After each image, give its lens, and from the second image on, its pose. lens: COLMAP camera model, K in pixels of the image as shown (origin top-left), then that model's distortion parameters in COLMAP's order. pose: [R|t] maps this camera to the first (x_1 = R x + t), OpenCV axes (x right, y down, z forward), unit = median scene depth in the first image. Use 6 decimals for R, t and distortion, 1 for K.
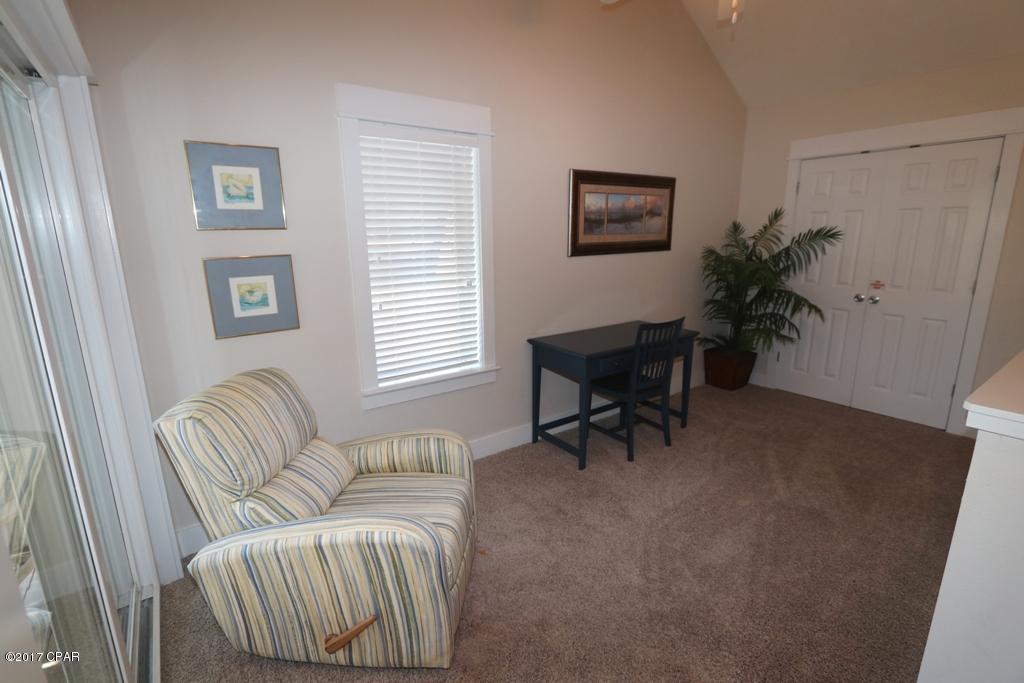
lens RADIAL K [[470.2, 0, 512.1], [0, 470.2, 339.8], [0, 0, 1]] dist [-0.005159, -0.000413]
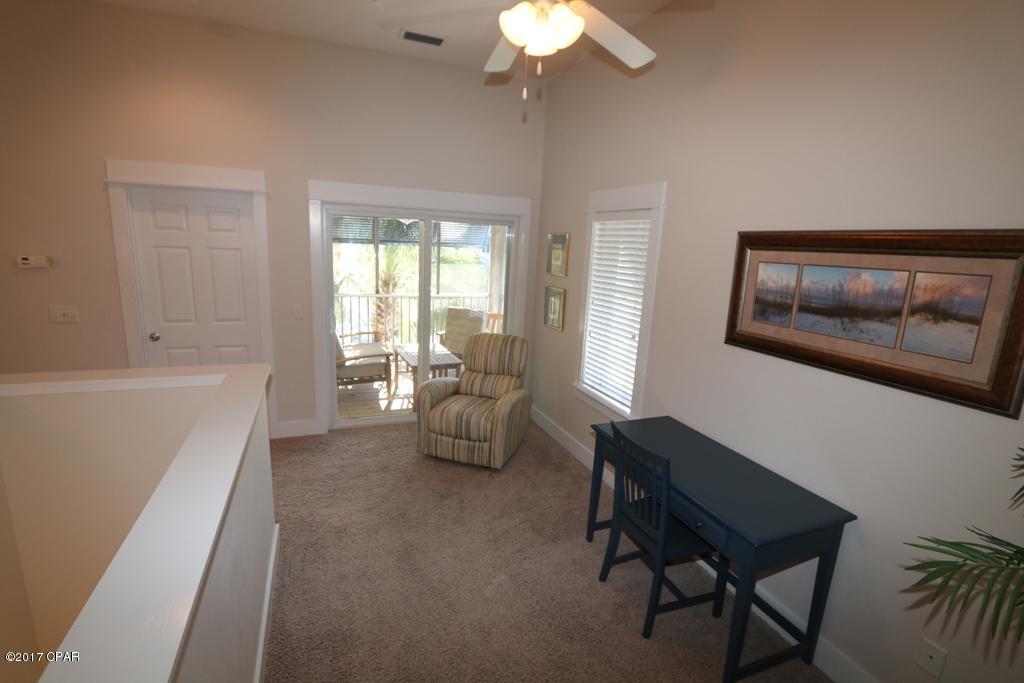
lens RADIAL K [[470.2, 0, 510.3], [0, 470.2, 337.2], [0, 0, 1]] dist [-0.005159, -0.000413]
pose [[-0.251443, 0.184968, -0.950033, 0.895738], [-0.274216, 0.927736, 0.253203, -0.273773], [0.928215, 0.324180, -0.182551, 0.788399]]
